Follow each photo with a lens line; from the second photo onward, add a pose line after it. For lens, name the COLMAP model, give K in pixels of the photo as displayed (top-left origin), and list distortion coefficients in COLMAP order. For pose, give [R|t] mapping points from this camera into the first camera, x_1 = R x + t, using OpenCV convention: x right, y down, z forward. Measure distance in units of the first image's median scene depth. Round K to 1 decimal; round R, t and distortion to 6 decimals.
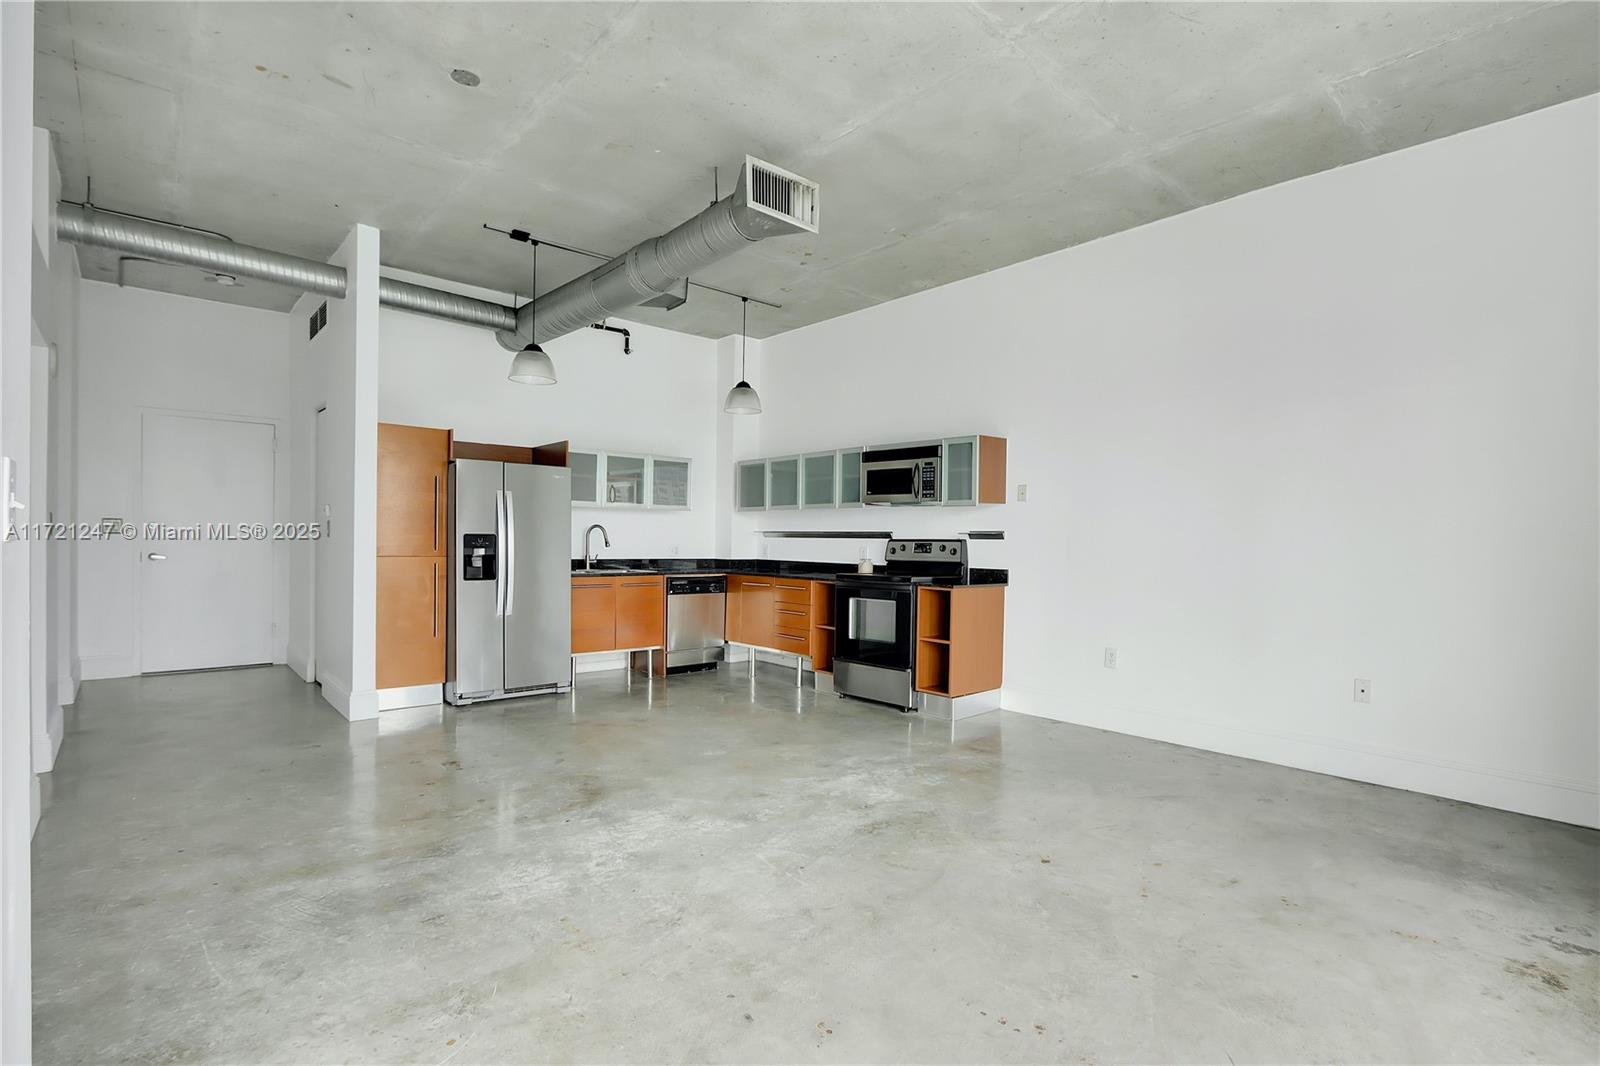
lens RADIAL K [[760.6, 0, 788.2], [0, 760.6, 554.2], [0, 0, 1]] dist [-0.022718, 0.000082]
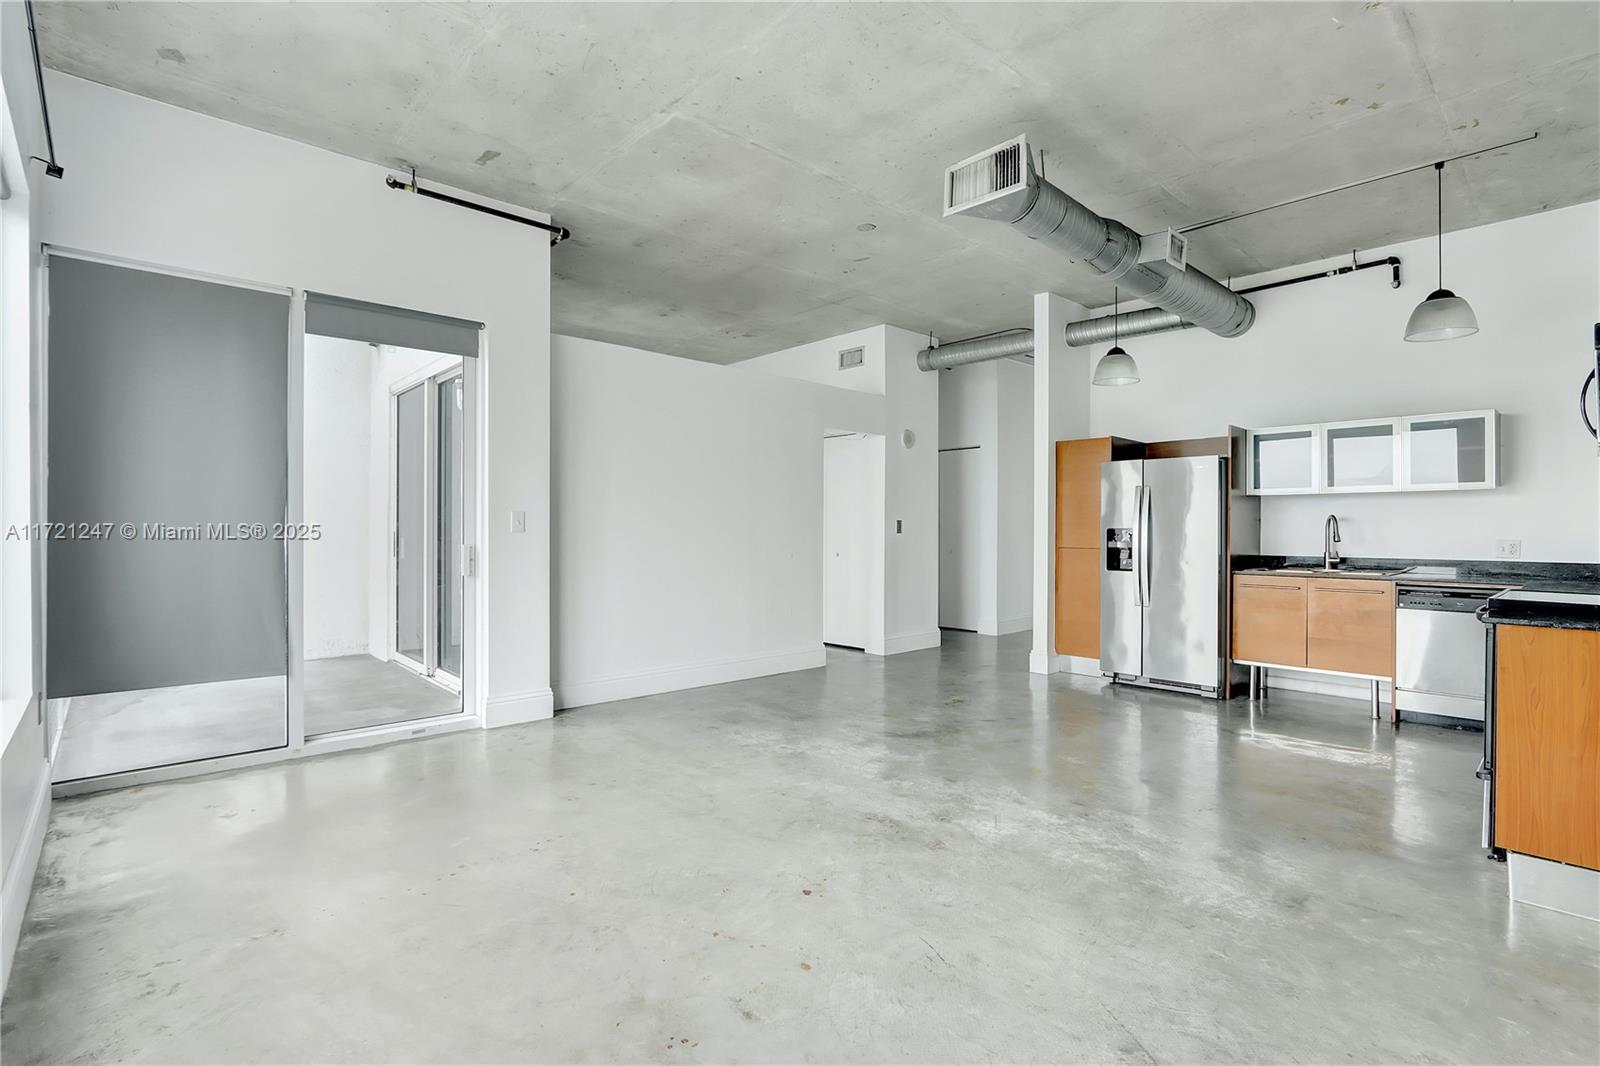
lens RADIAL K [[733.7, 0, 804.8], [0, 733.7, 528.0], [0, 0, 1]] dist [-0.014428, 0.000984]
pose [[0.049652, -0.014763, -0.998657, 0.539114], [-0.019308, 0.999690, -0.015738, -0.001357], [0.998580, 0.020064, 0.049352, 0.427461]]
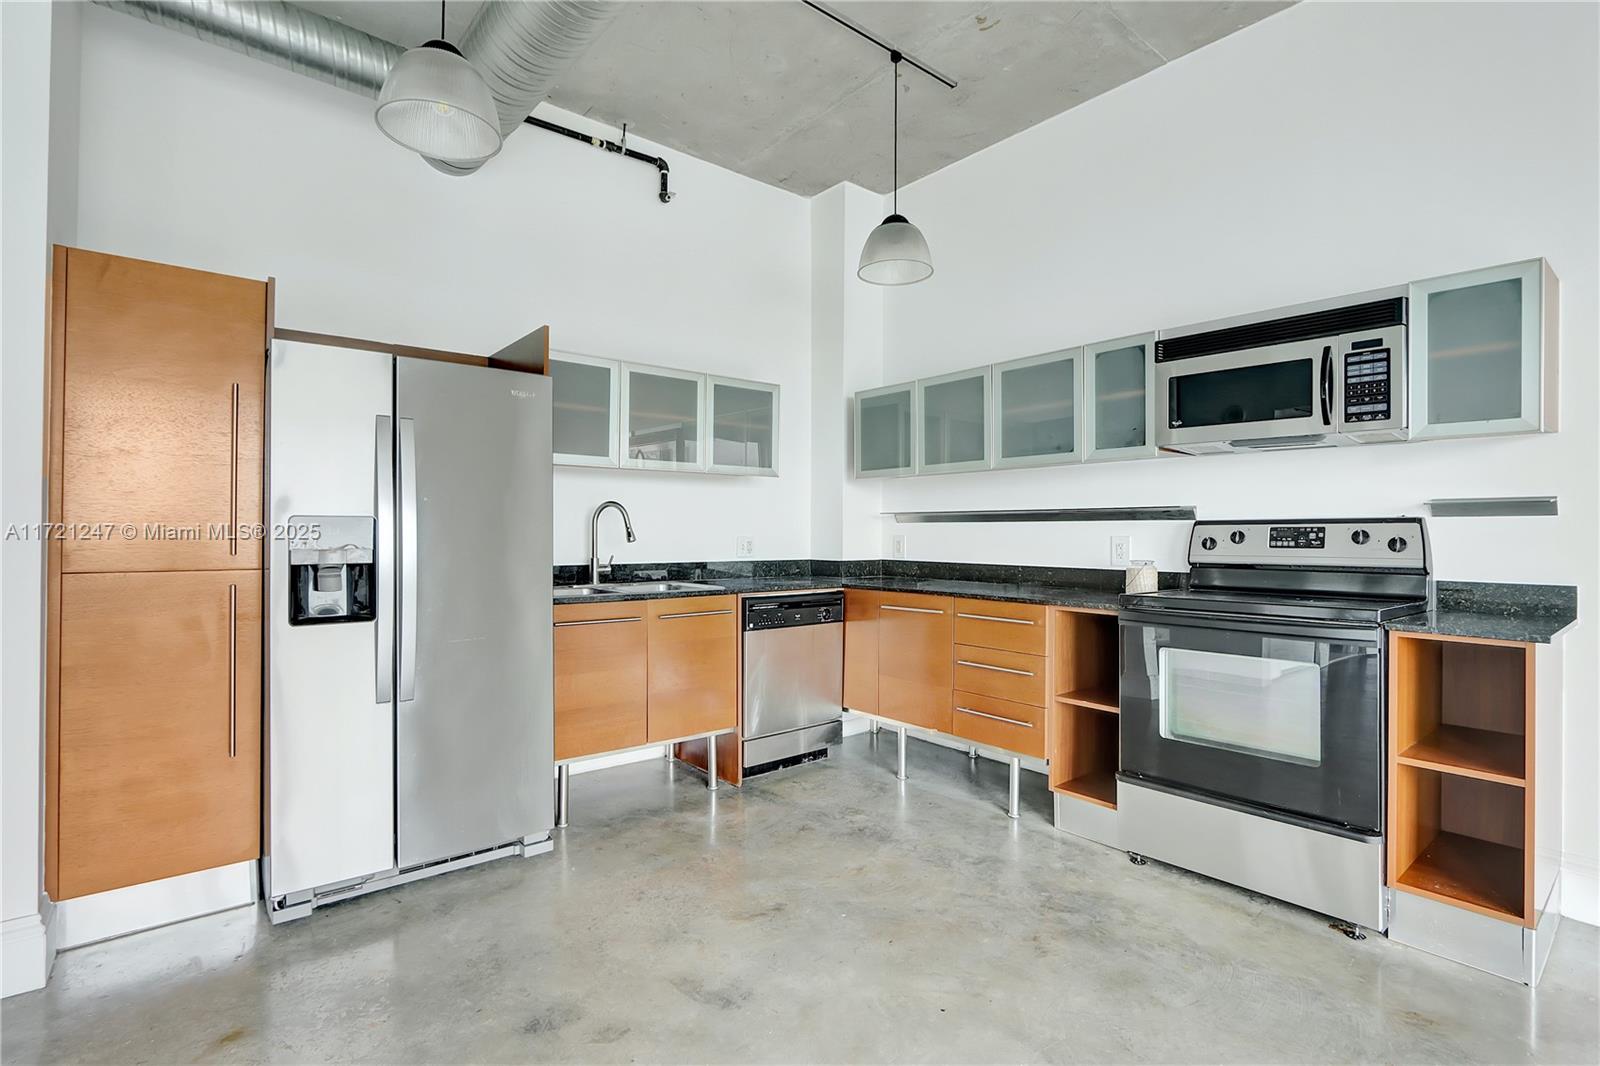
lens RADIAL K [[733.7, 0, 804.8], [0, 733.7, 528.0], [0, 0, 1]] dist [-0.014428, 0.000984]
pose [[0.999909, -0.011596, -0.006934, -0.118704], [0.011426, 0.999645, -0.024068, -0.006193], [0.007211, 0.023986, 0.999686, 0.514606]]
